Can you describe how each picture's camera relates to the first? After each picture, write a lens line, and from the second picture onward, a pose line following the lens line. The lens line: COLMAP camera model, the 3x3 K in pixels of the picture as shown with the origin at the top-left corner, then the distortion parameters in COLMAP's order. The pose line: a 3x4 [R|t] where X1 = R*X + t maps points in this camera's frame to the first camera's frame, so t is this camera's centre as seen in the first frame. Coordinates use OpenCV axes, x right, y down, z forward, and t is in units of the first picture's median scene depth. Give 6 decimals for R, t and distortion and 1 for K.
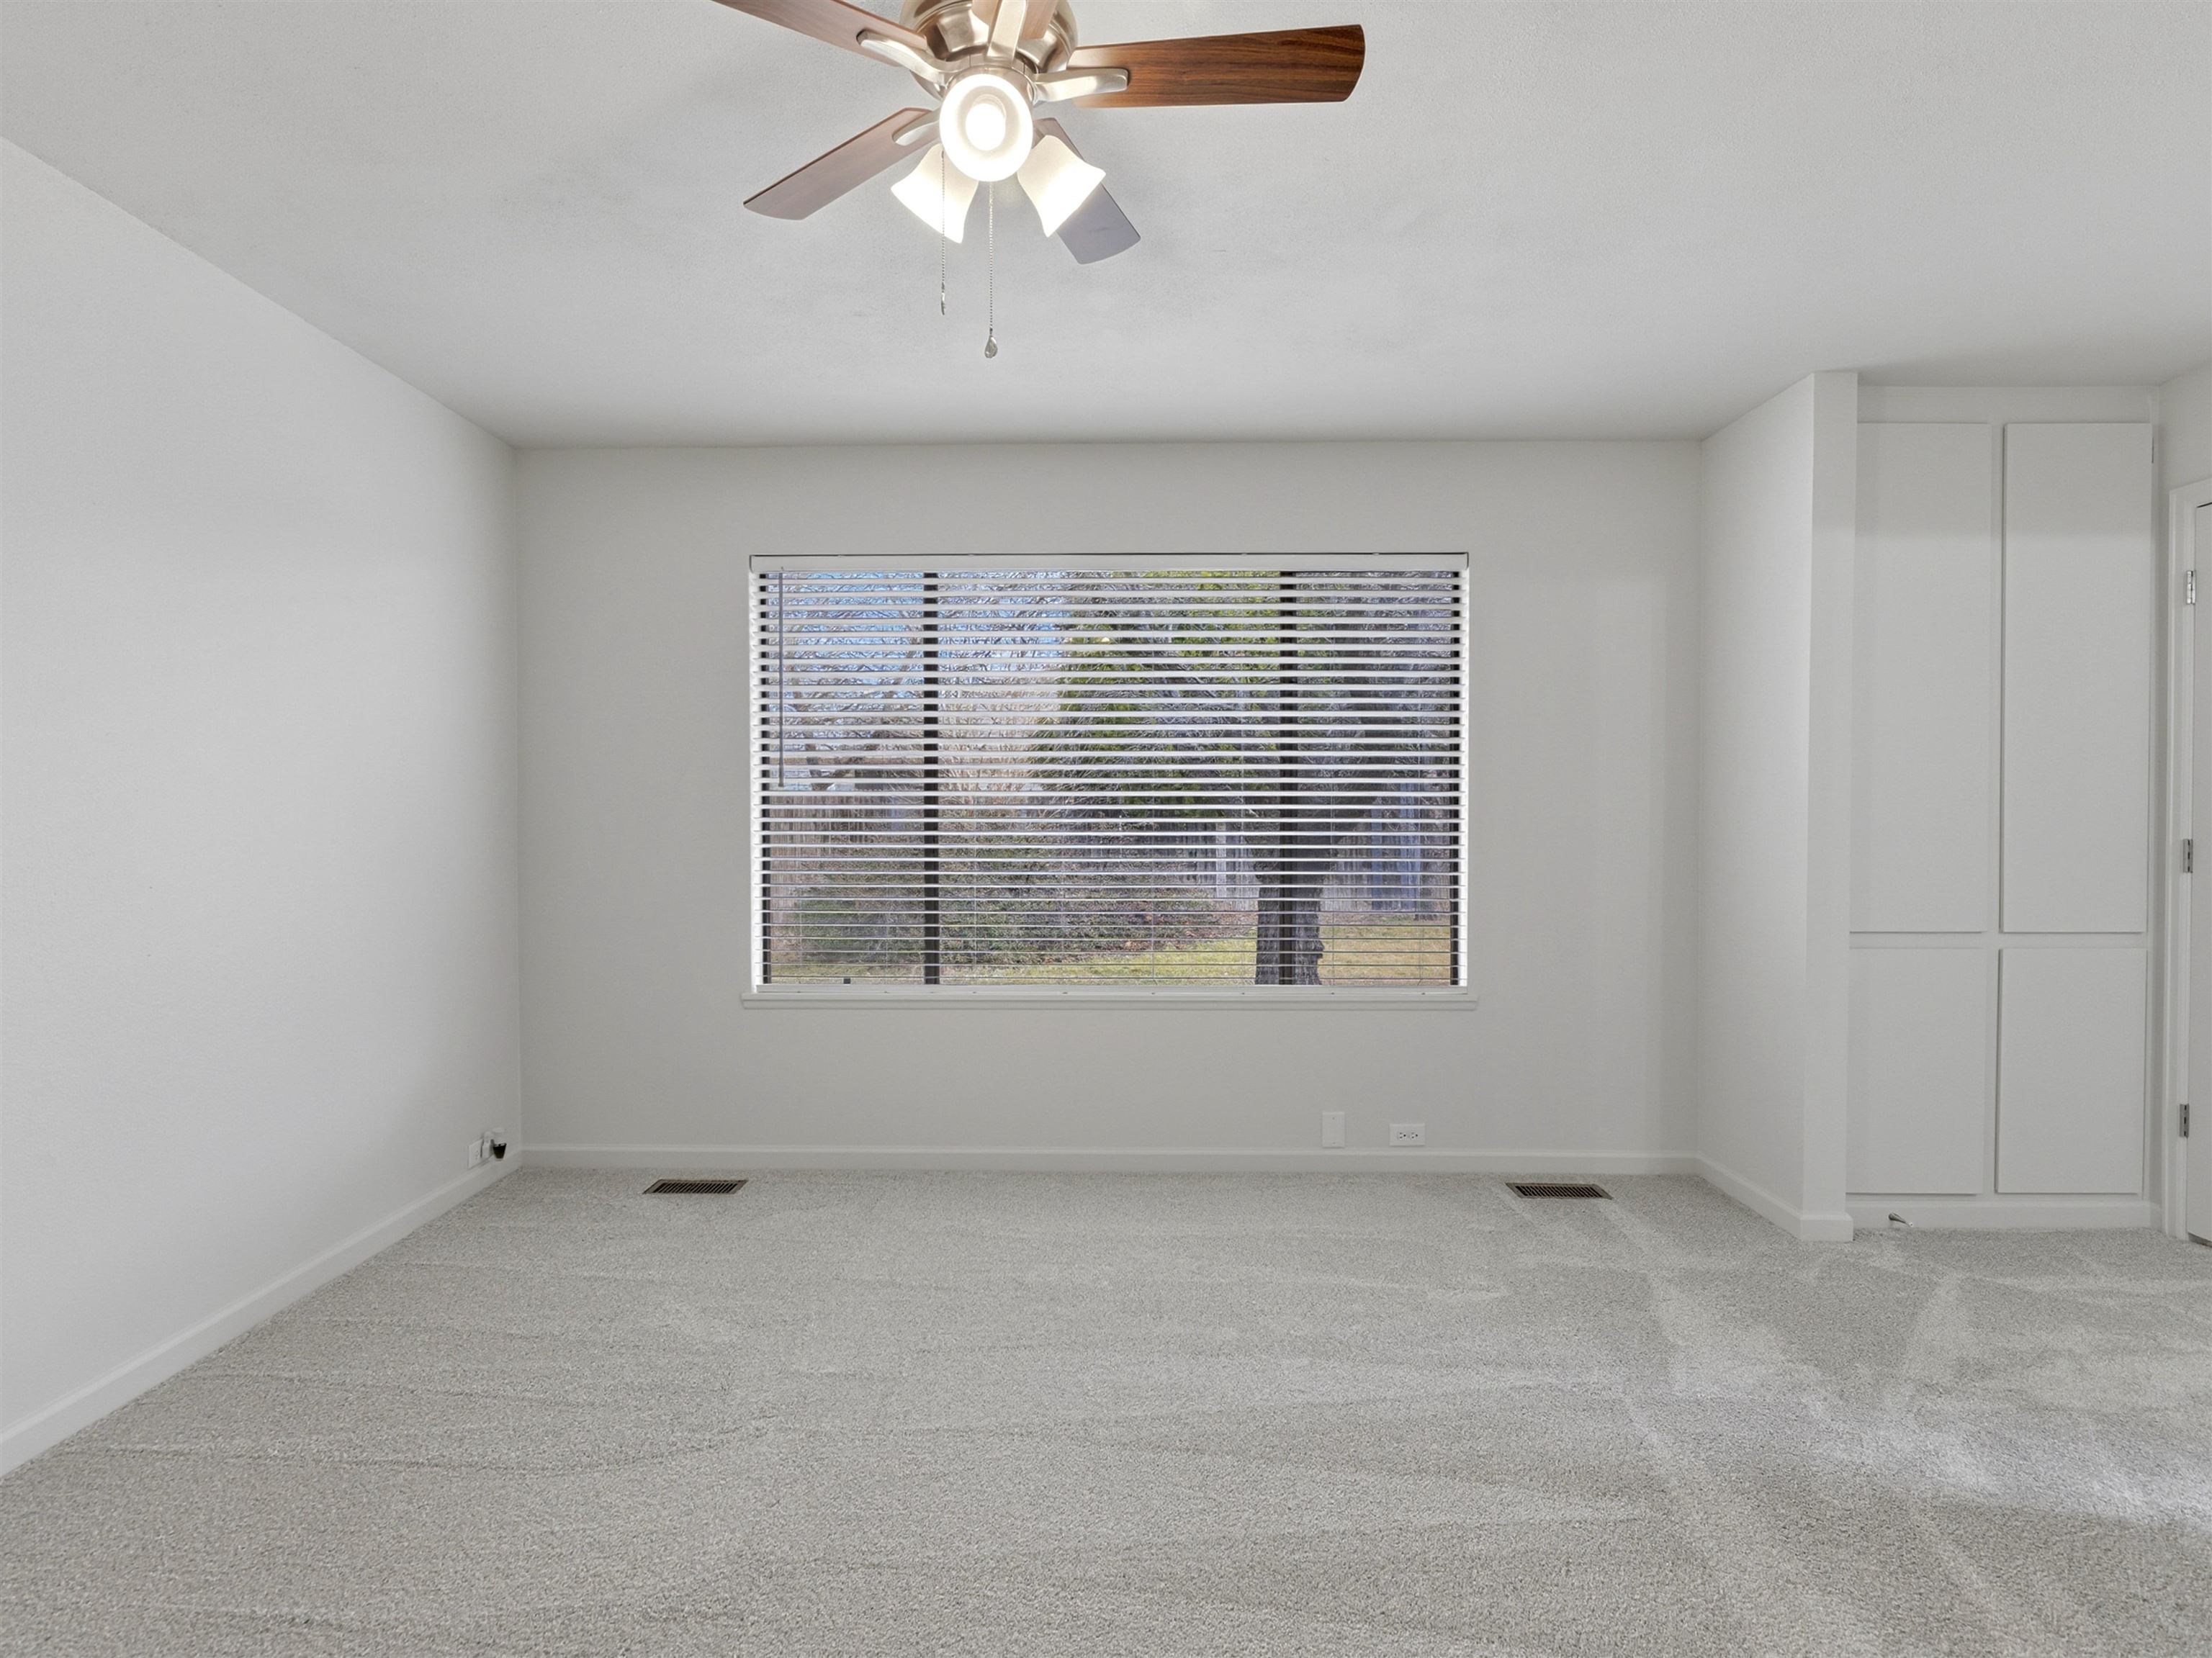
lens RADIAL K [[1057.6, 0, 1090.7], [0, 1057.6, 830.6], [0, 0, 1]] dist [0.001223, 0.001089]
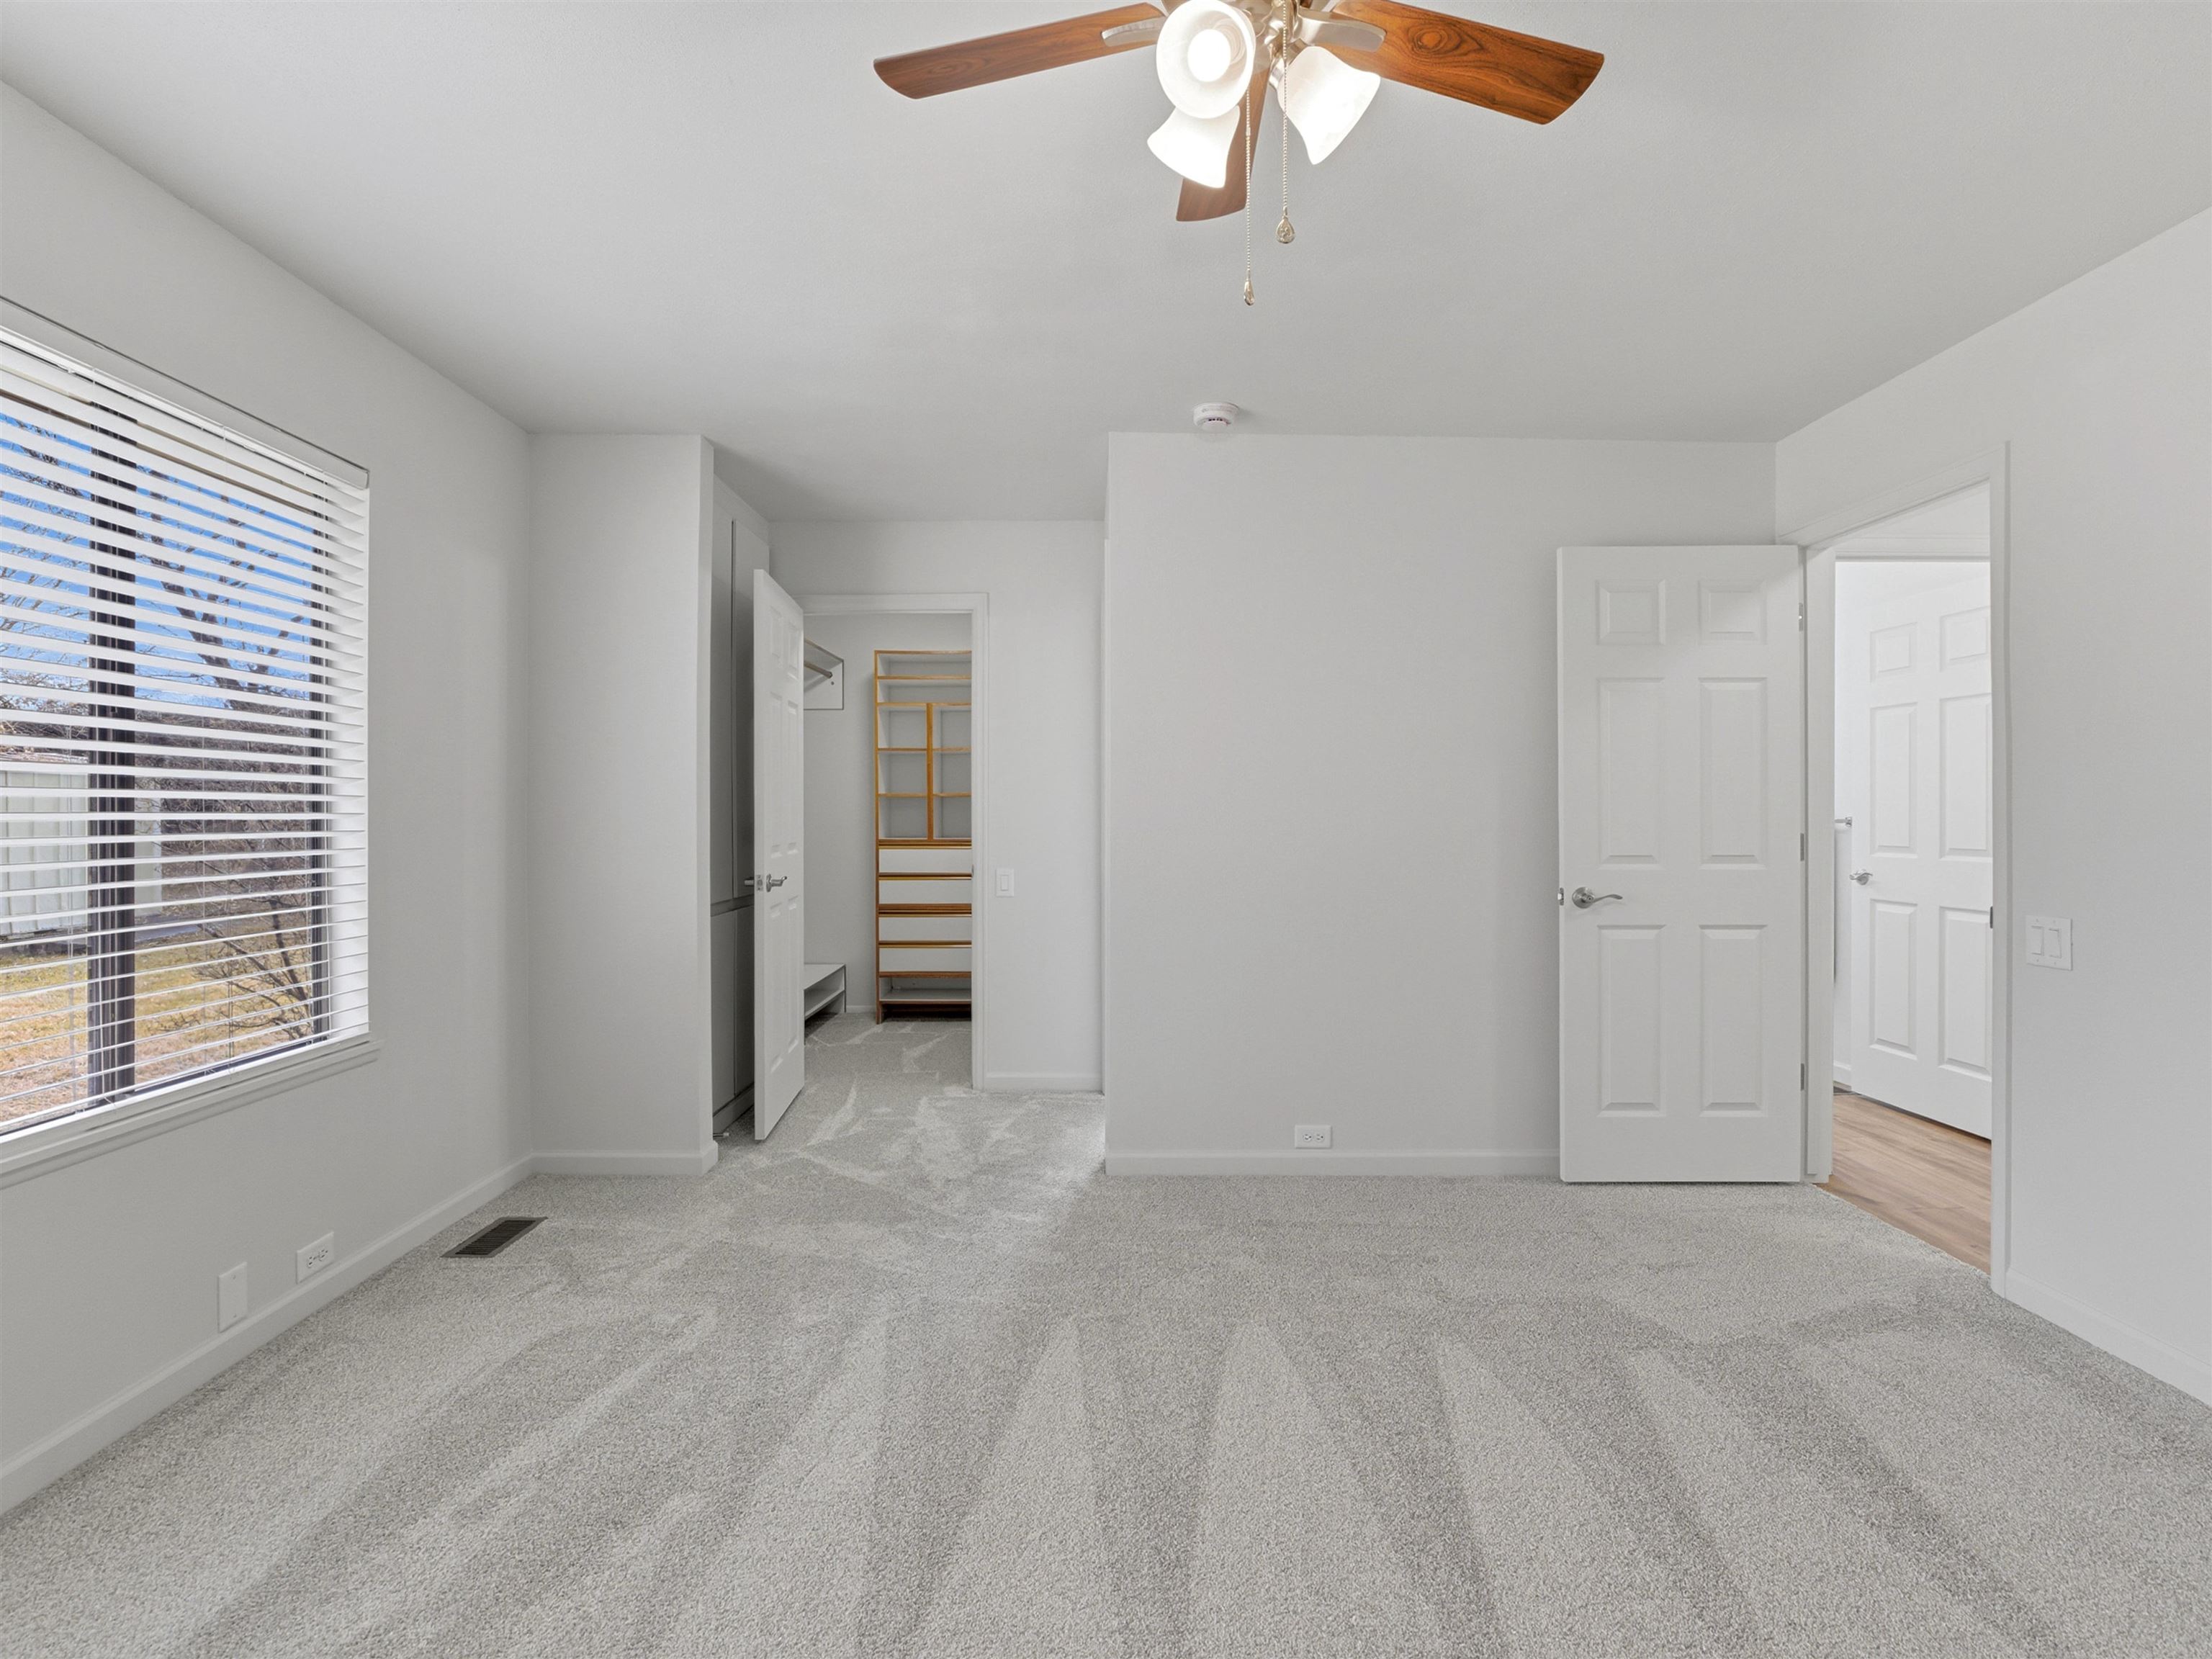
lens RADIAL K [[1057.7, 0, 1091.1], [0, 1057.7, 820.8], [0, 0, 1]] dist [0.001223, 0.001089]
pose [[-0.026697, 0.002121, 0.999641, -0.570521], [0.002628, 0.999994, -0.002051, 0.000675], [-0.999640, 0.002572, -0.026702, 0.680578]]
